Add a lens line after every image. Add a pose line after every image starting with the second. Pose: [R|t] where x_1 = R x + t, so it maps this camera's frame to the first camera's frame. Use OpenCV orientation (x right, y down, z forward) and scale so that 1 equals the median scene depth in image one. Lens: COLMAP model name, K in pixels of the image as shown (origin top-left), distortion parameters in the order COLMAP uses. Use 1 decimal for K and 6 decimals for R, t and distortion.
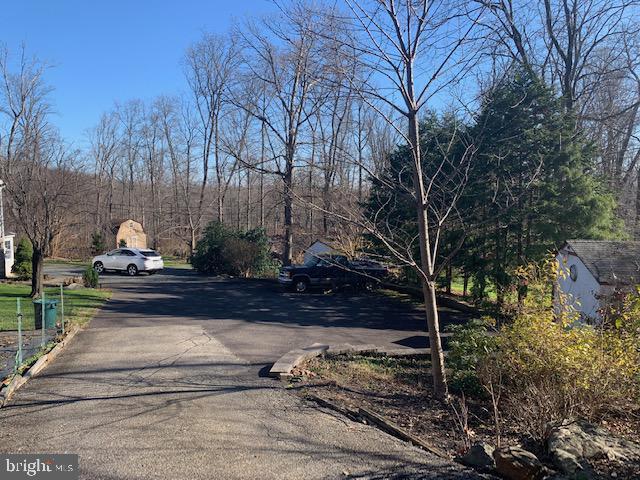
lens RADIAL K [[489.5, 0, 319.9], [0, 489.5, 236.9], [0, 0, 1]] dist [0.037647, -0.033096]
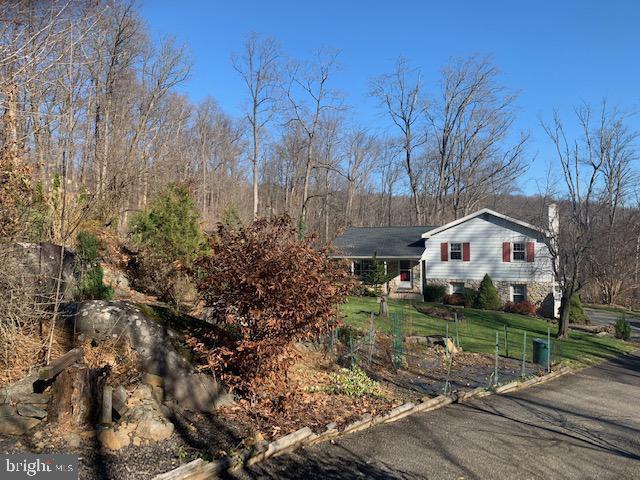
lens RADIAL K [[489.5, 0, 319.0], [0, 489.5, 240.2], [0, 0, 1]] dist [0.037647, -0.033096]
pose [[0.467179, -0.002217, -0.884160, 0.161256], [-0.070540, 0.996716, -0.039772, -0.016702], [0.881344, 0.080949, 0.465488, -0.024525]]
